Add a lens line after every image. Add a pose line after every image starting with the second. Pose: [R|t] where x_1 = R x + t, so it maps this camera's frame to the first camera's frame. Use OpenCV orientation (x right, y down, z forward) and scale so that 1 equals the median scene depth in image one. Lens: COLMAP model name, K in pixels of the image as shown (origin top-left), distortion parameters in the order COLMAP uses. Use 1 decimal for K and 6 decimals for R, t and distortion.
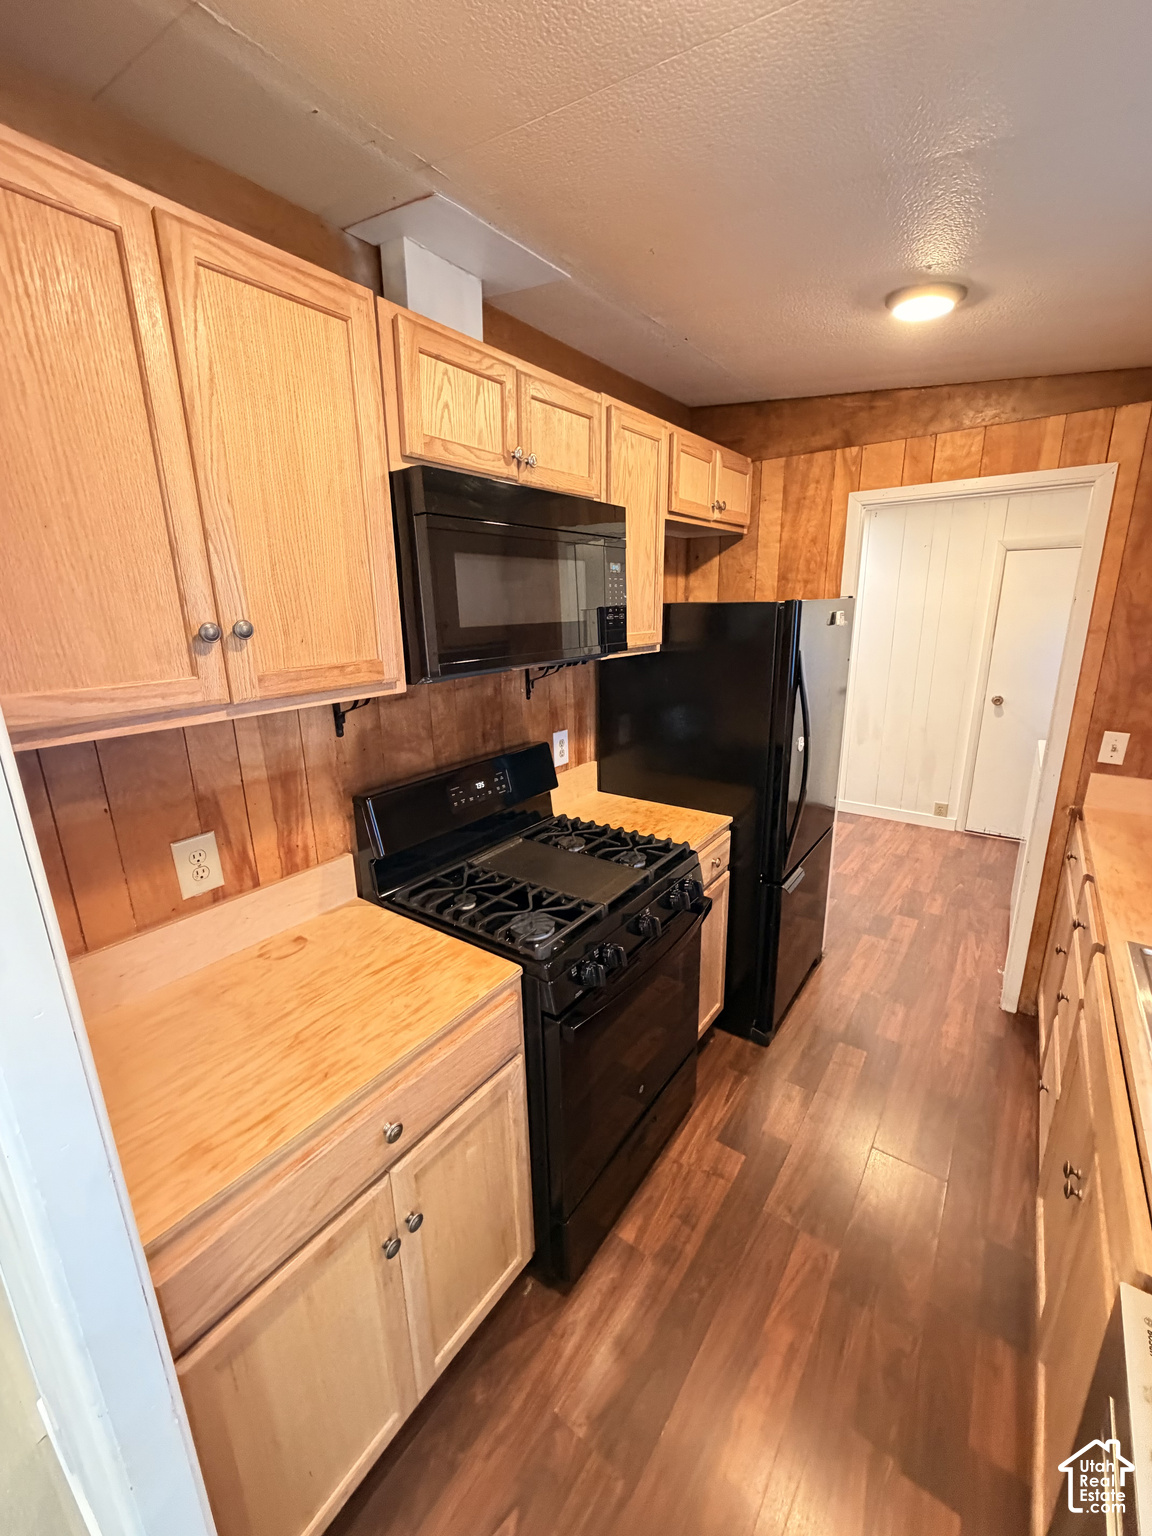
lens RADIAL K [[614.7, 0, 578.7], [0, 614.7, 761.4], [0, 0, 1]] dist [-0.000904, 0.000472]
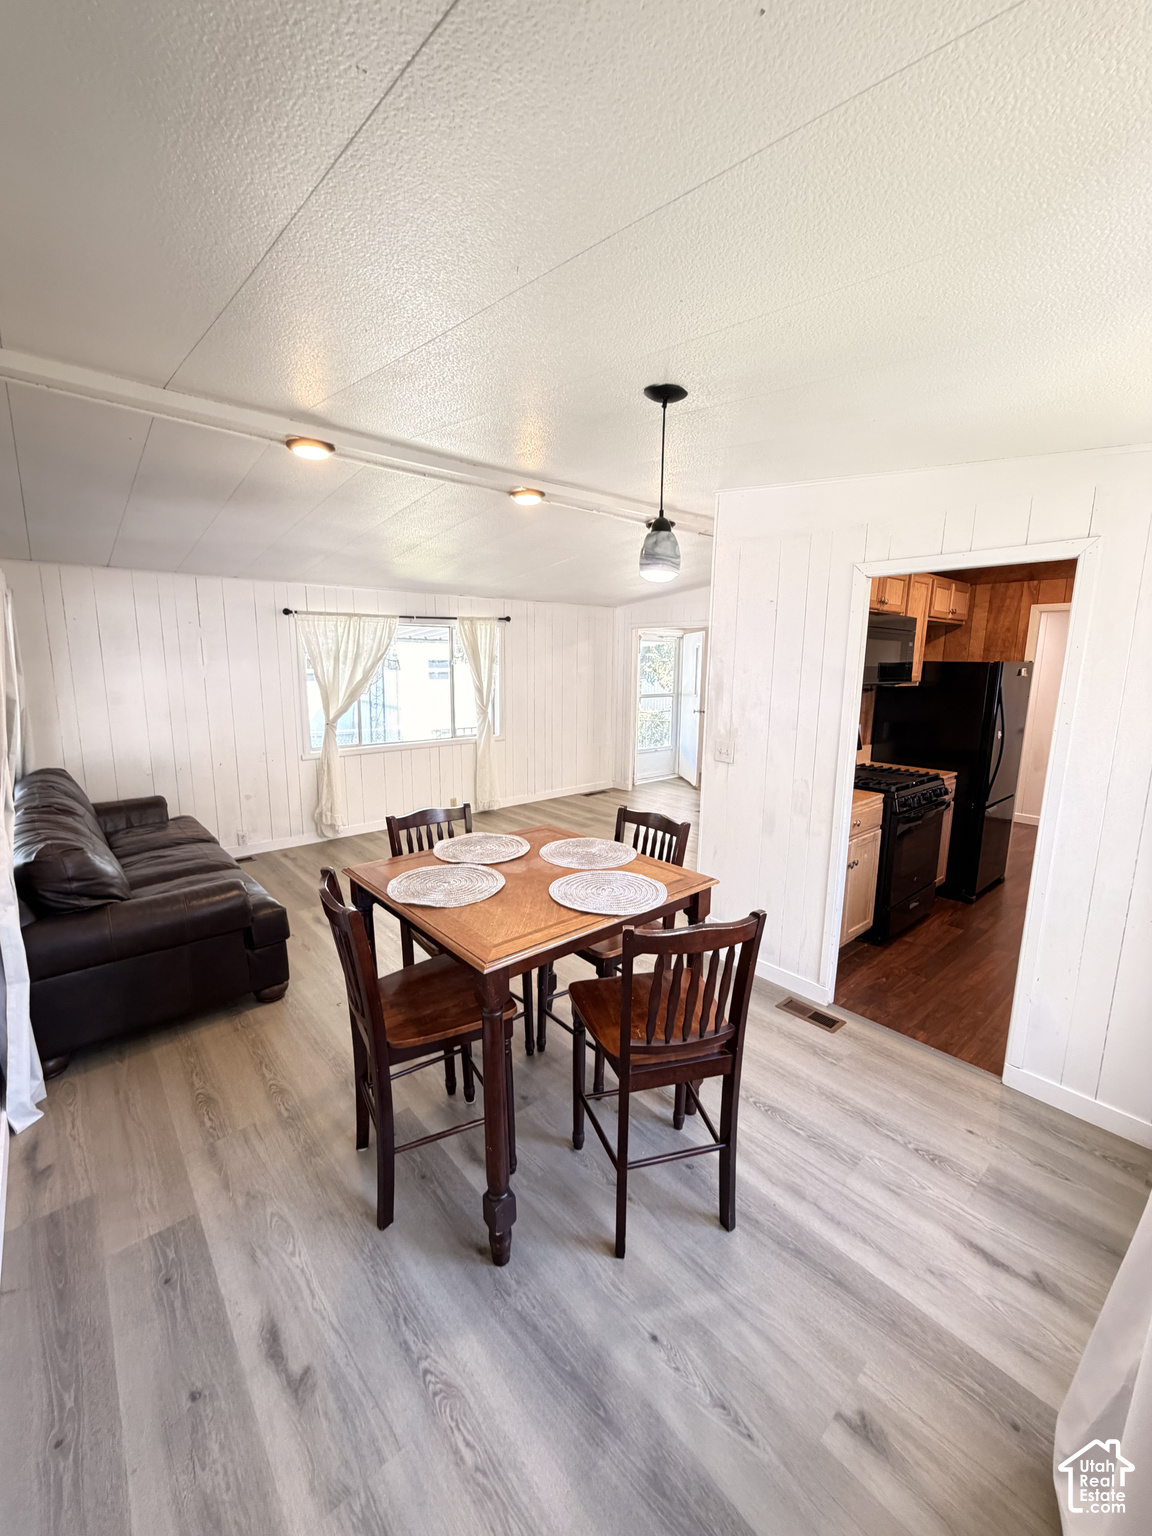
lens RADIAL K [[614.7, 0, 570.8], [0, 614.7, 763.1], [0, 0, 1]] dist [-0.000904, 0.000472]
pose [[0.973123, 0.068151, -0.219969, -0.505659], [-0.087495, 0.992994, -0.079420, 0.323847], [0.213016, 0.096532, 0.972268, -1.126994]]
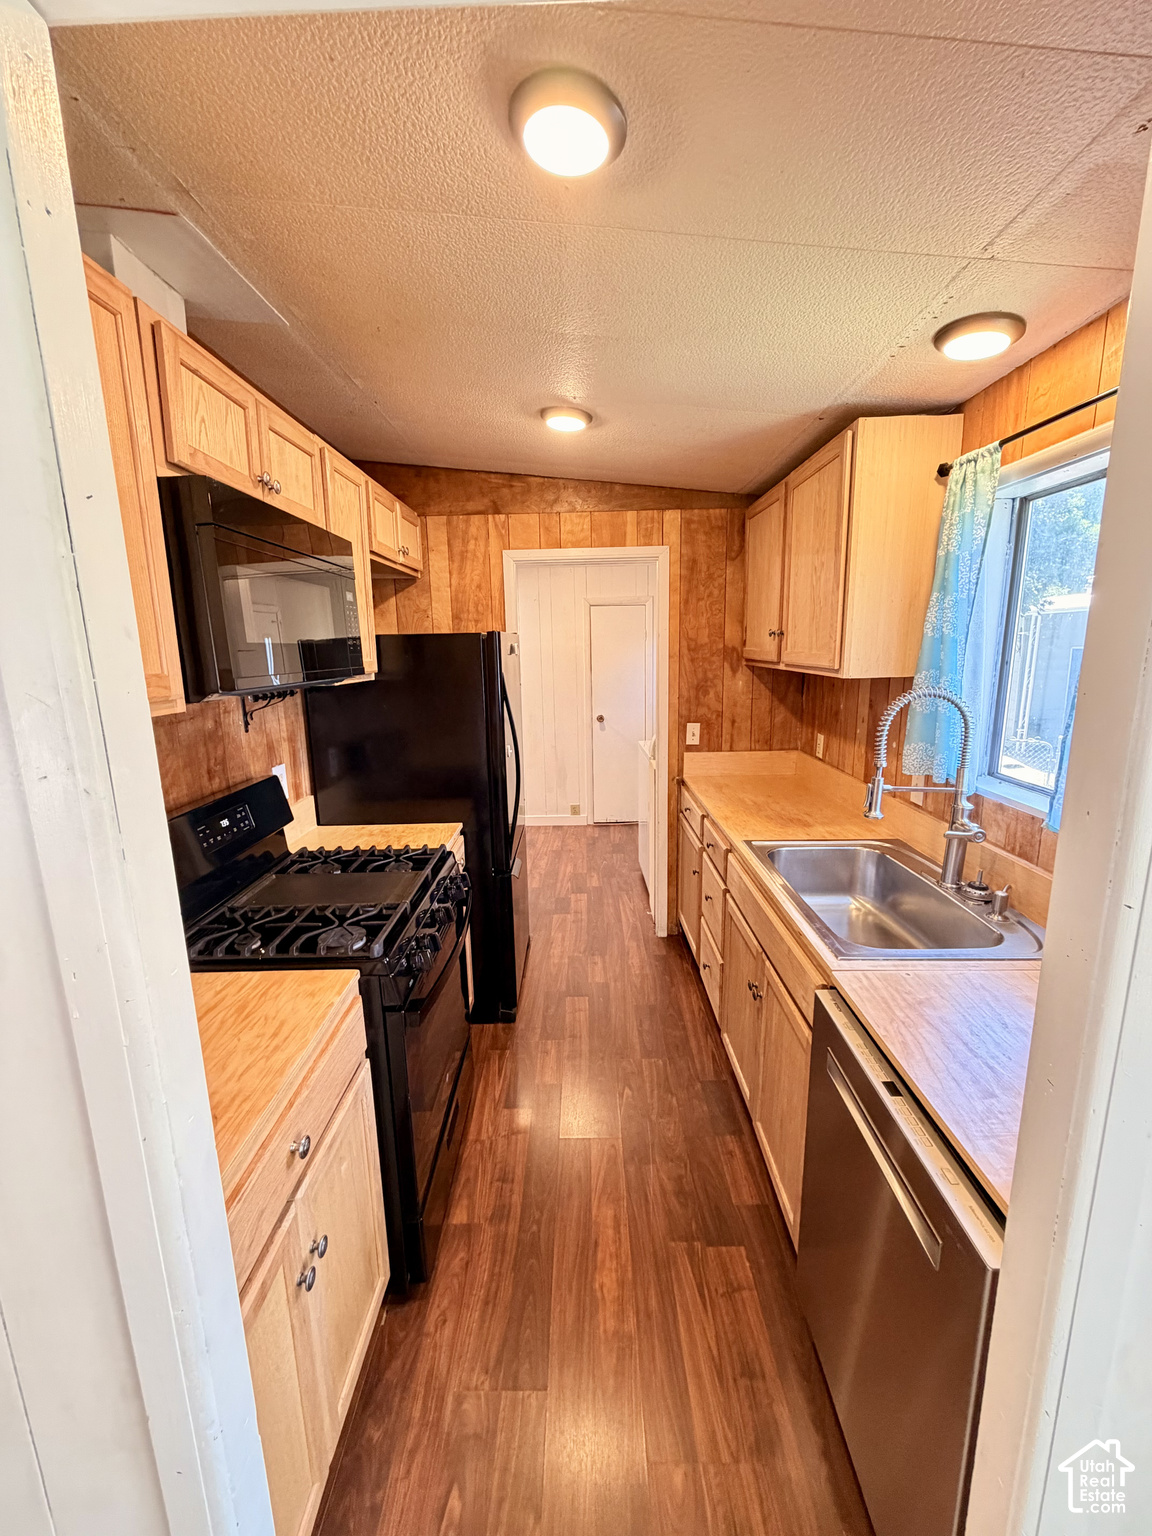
lens RADIAL K [[614.7, 0, 578.0], [0, 614.7, 761.9], [0, 0, 1]] dist [-0.000904, 0.000472]
pose [[0.810738, -0.106095, 0.575715, -0.214342], [0.153232, 0.987613, -0.033784, 0.051811], [-0.564999, 0.115607, 0.816952, -0.047113]]
